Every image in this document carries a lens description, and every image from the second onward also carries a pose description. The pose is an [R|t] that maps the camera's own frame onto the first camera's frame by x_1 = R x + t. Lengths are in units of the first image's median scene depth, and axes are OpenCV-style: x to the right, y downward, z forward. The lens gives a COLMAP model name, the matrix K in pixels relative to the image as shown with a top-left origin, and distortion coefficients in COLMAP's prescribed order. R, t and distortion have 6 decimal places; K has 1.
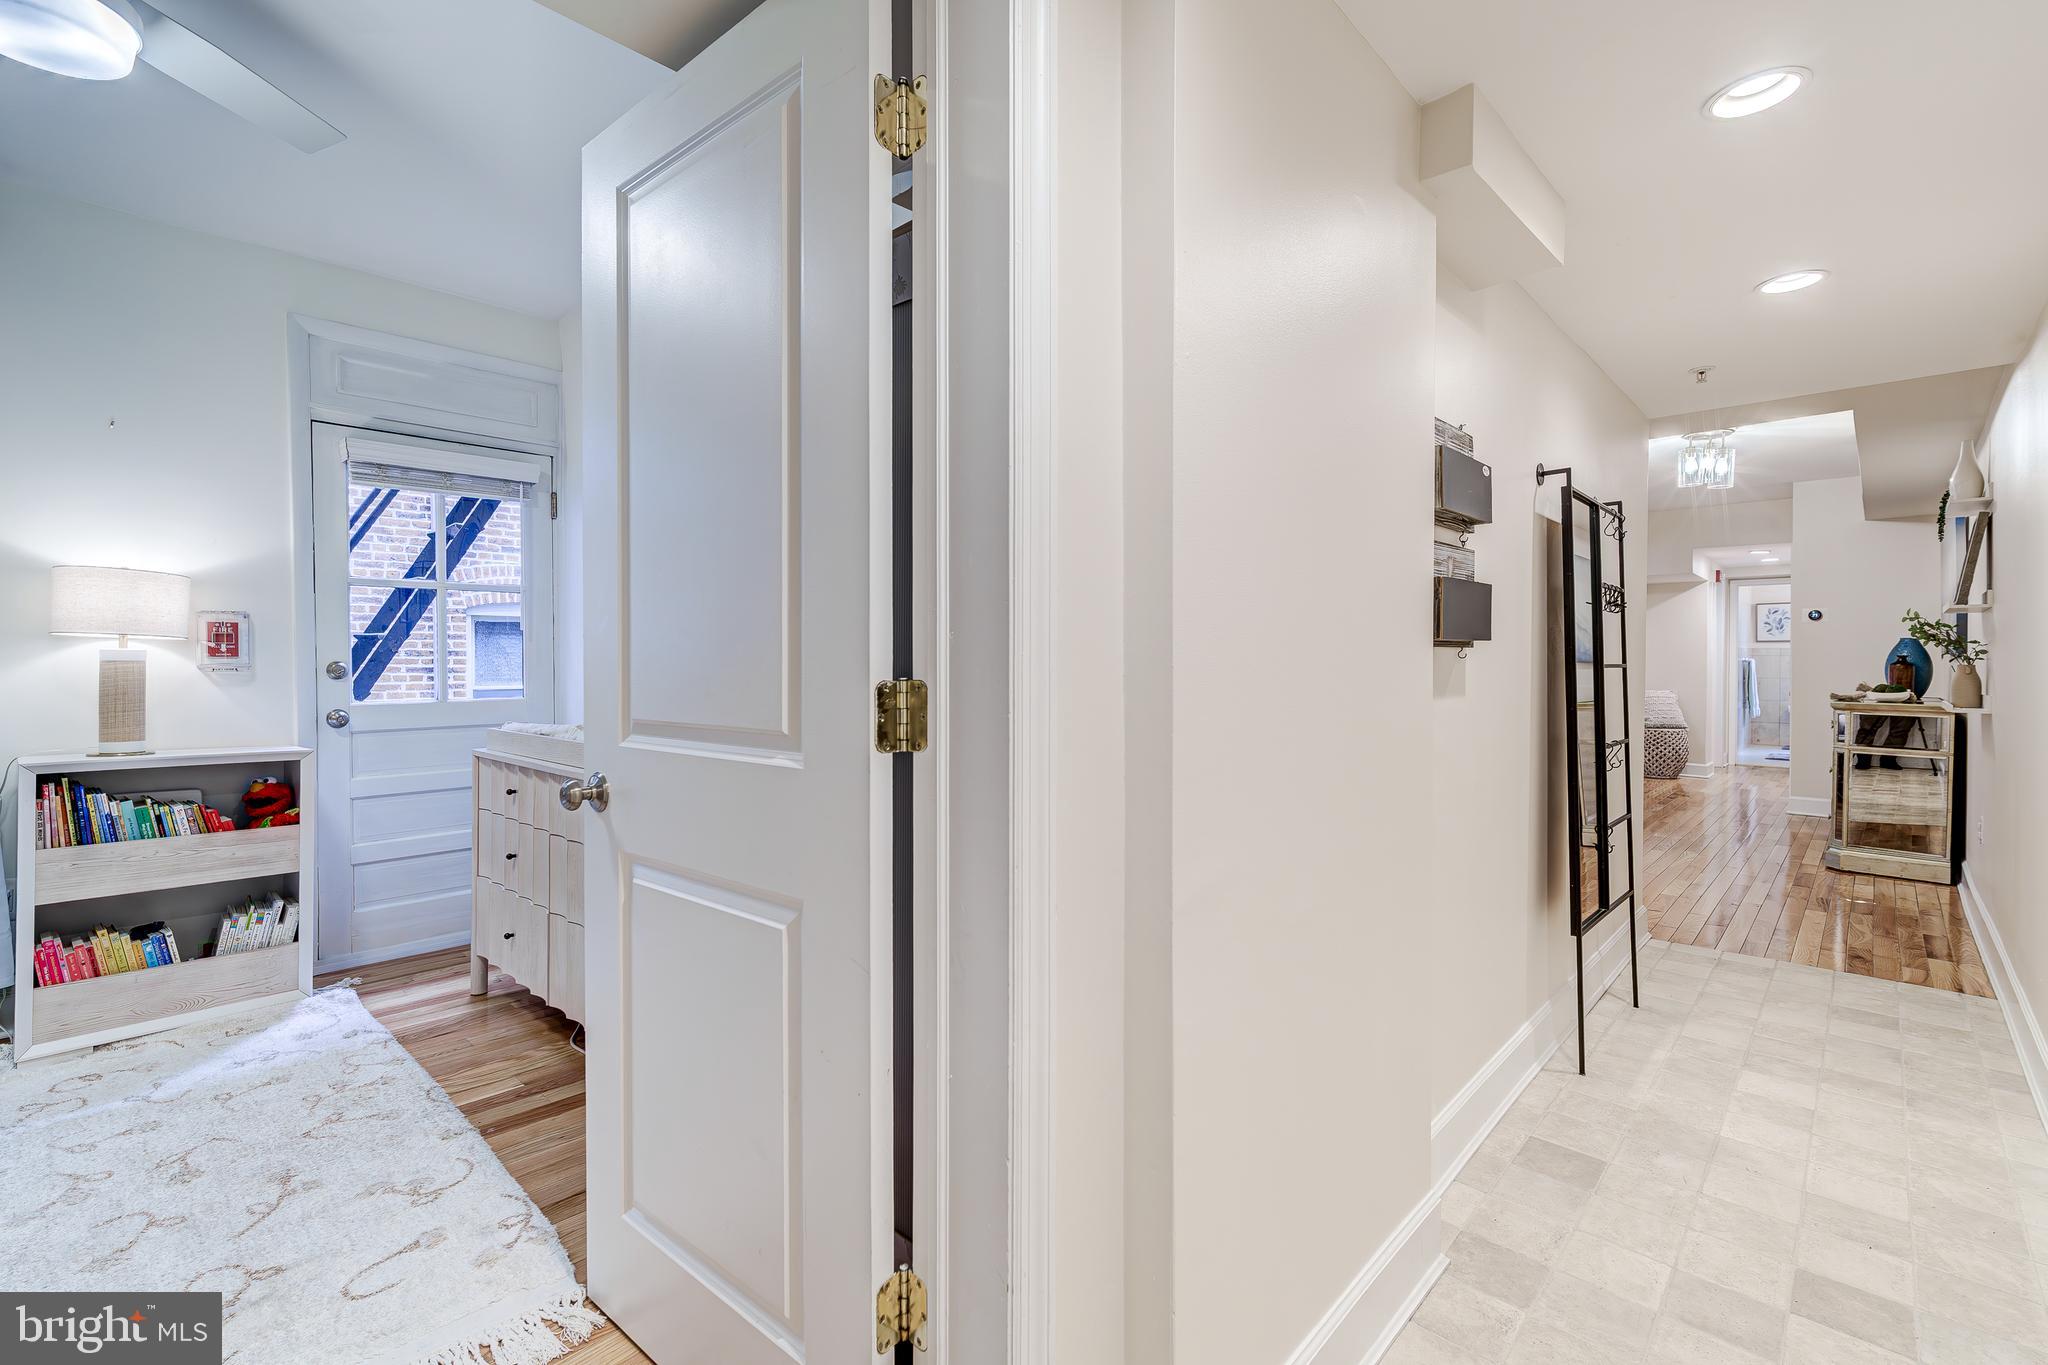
lens RADIAL K [[897.4, 0, 999.4], [0, 897.4, 662.8], [0, 0, 1]] dist [0.005214, -0.000034]
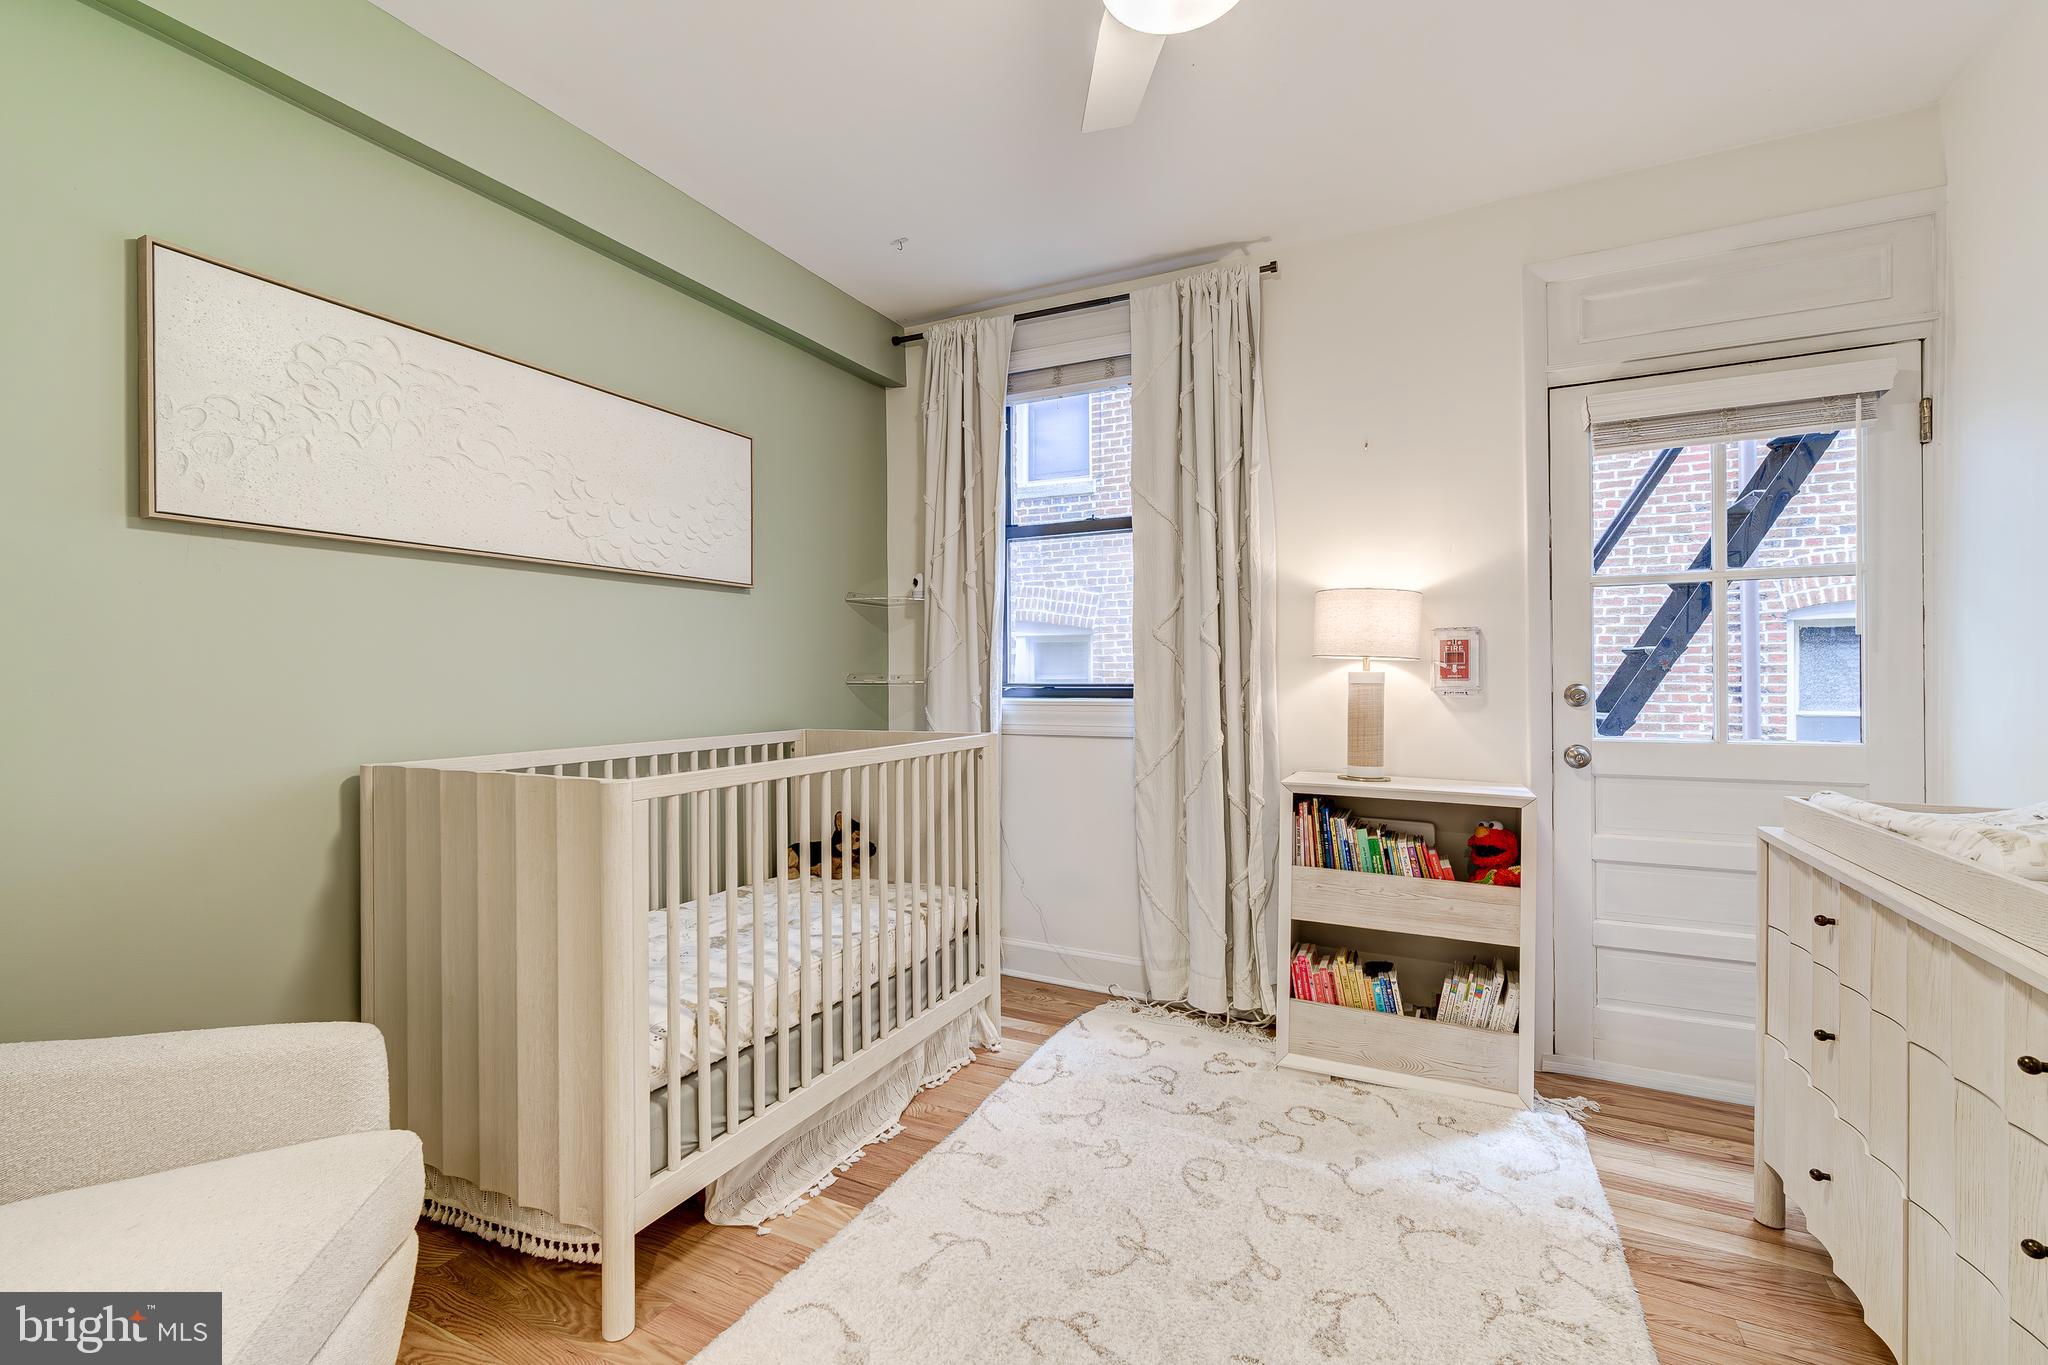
lens RADIAL K [[897.4, 0, 1031.1], [0, 897.4, 677.2], [0, 0, 1]] dist [0.005214, -0.000034]
pose [[0.321454, 0.003729, -0.946918, -0.155285], [-0.002895, 0.999991, 0.002955, -0.009770], [0.946921, 0.001791, 0.321462, 0.320209]]
